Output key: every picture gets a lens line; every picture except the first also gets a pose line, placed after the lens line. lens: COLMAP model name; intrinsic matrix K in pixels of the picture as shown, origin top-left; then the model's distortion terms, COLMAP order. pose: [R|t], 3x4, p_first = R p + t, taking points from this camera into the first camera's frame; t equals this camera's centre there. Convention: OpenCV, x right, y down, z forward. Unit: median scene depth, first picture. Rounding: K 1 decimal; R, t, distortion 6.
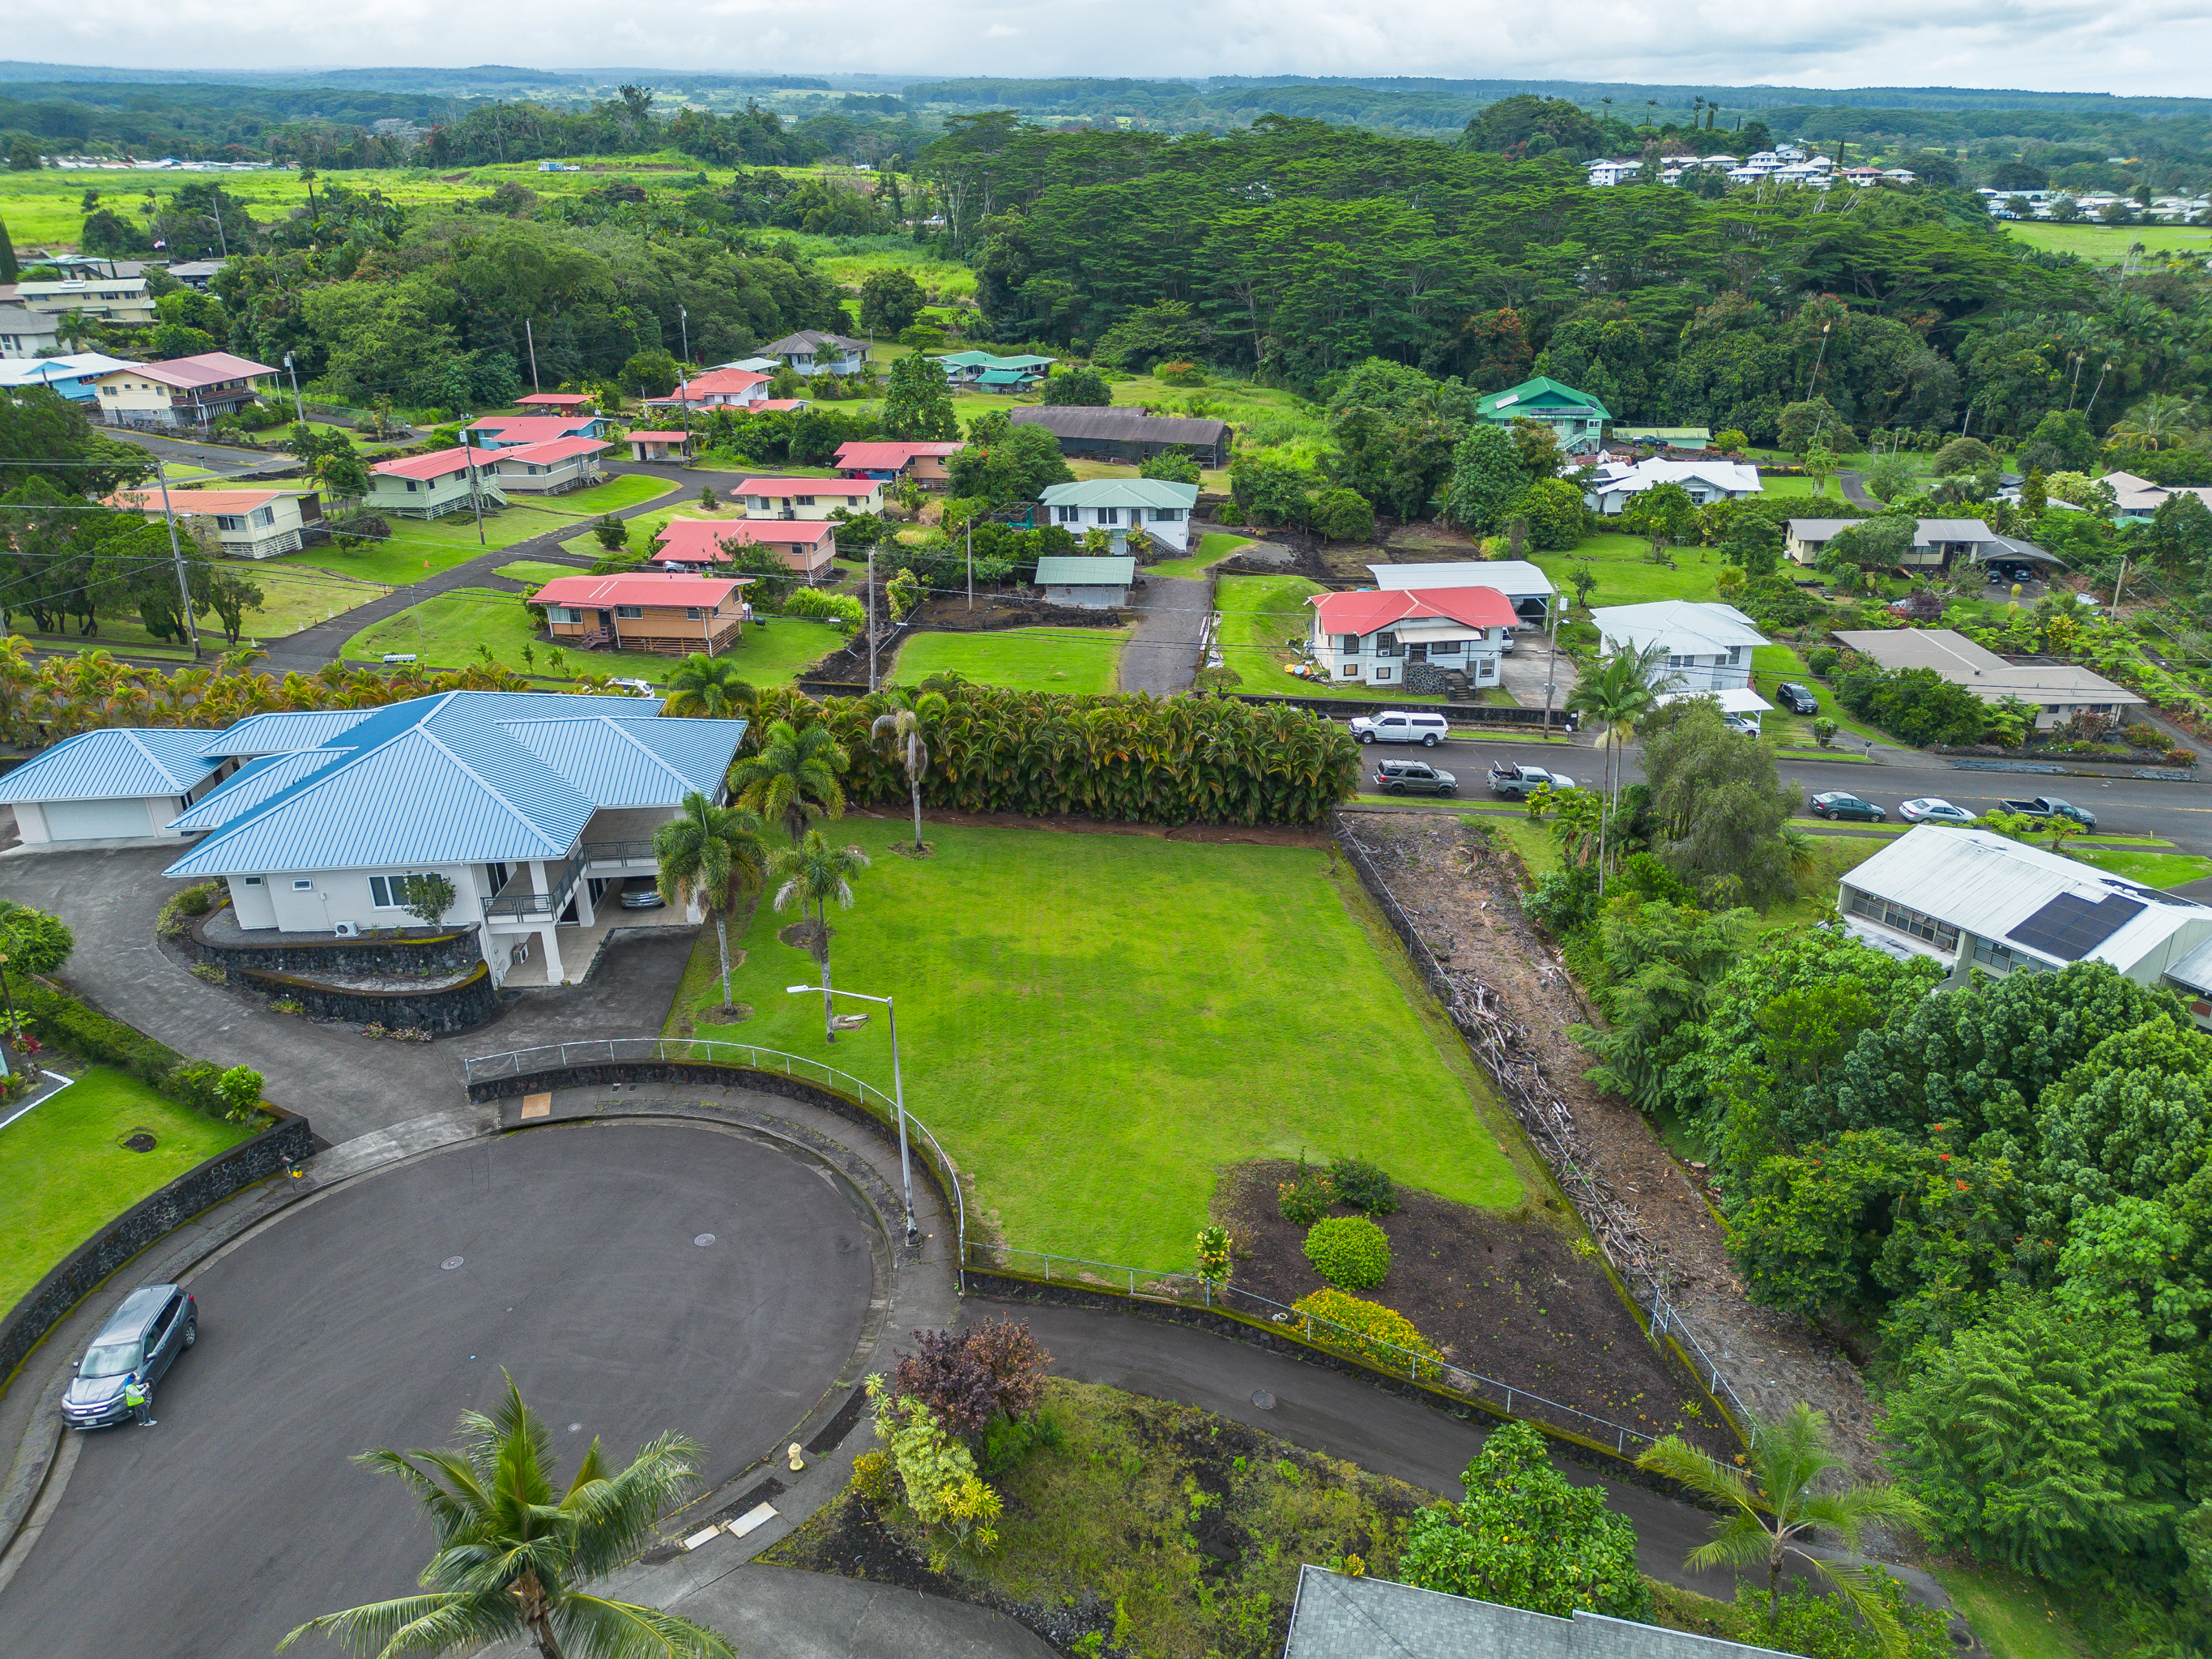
lens RADIAL K [[1562.1, 0, 1115.0], [0, 1562.1, 825.4], [0, 0, 1]] dist [0.061246, -0.060271]
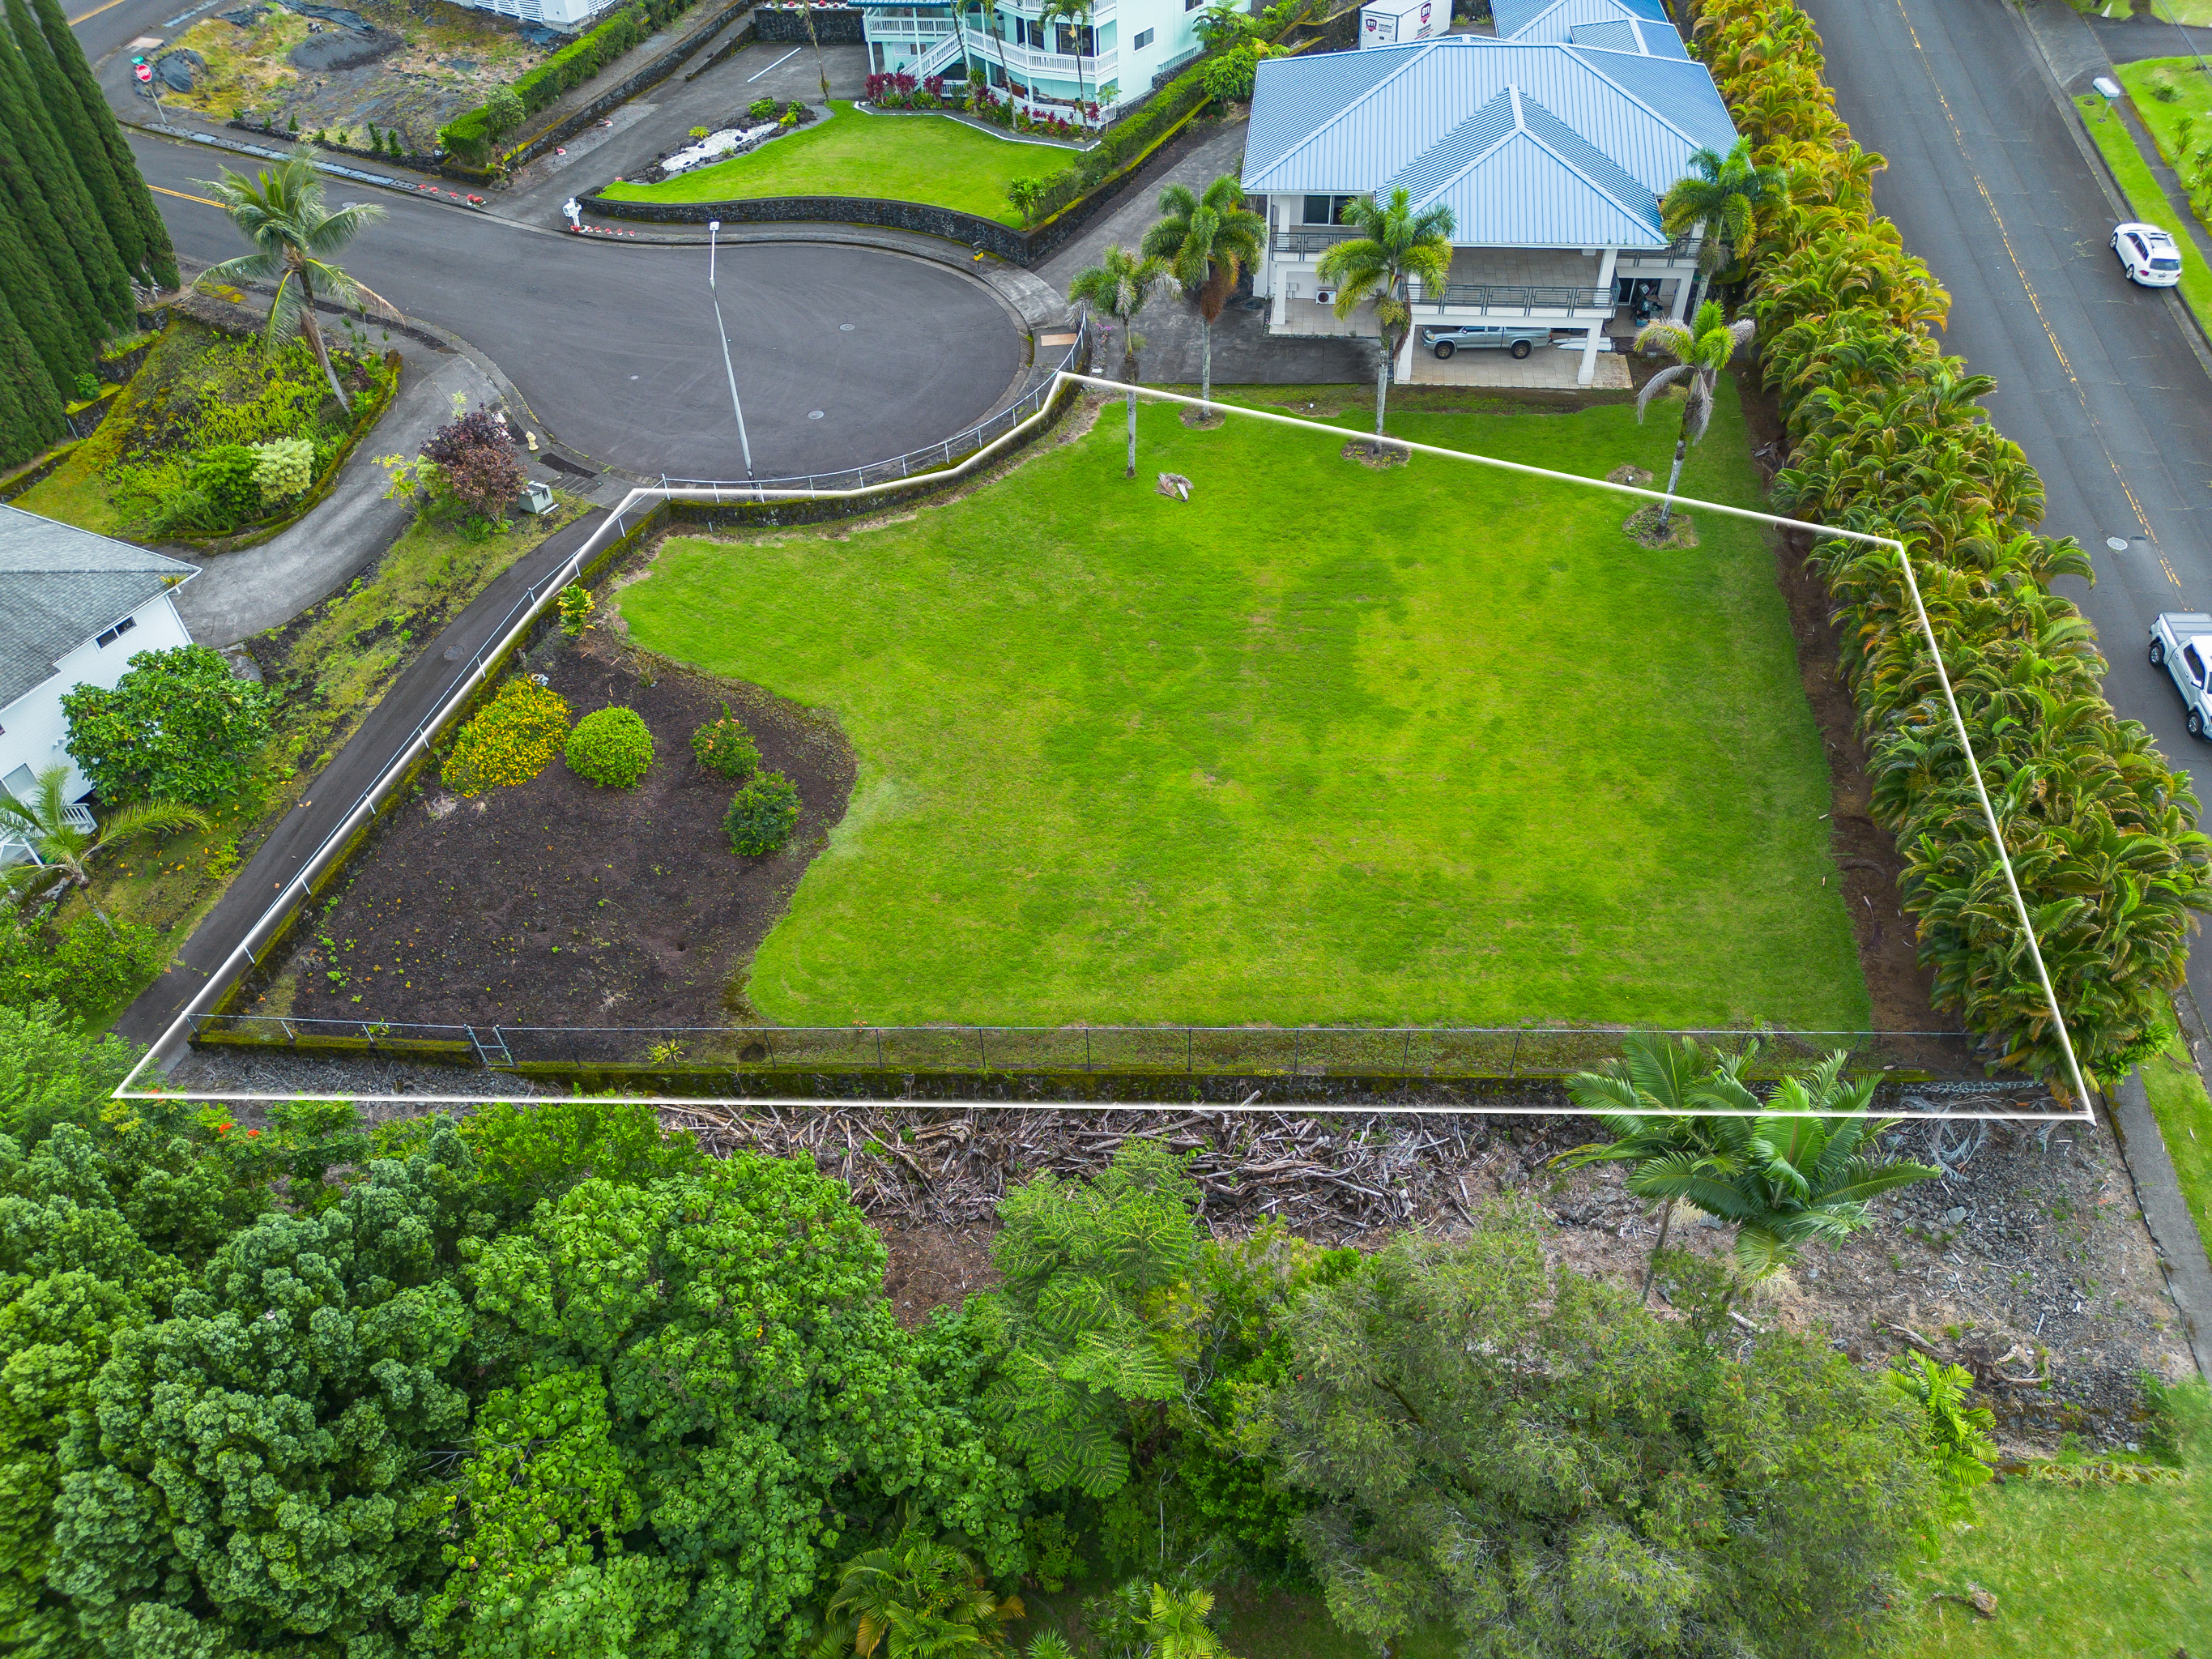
lens RADIAL K [[1562.1, 0, 1115.0], [0, 1562.1, 825.4], [0, 0, 1]] dist [0.061246, -0.060271]
pose [[-0.179690, 0.694500, -0.696693, 0.348980], [-0.338448, 0.621340, 0.706675, -0.220645], [0.923669, 0.362777, 0.123404, 0.499347]]
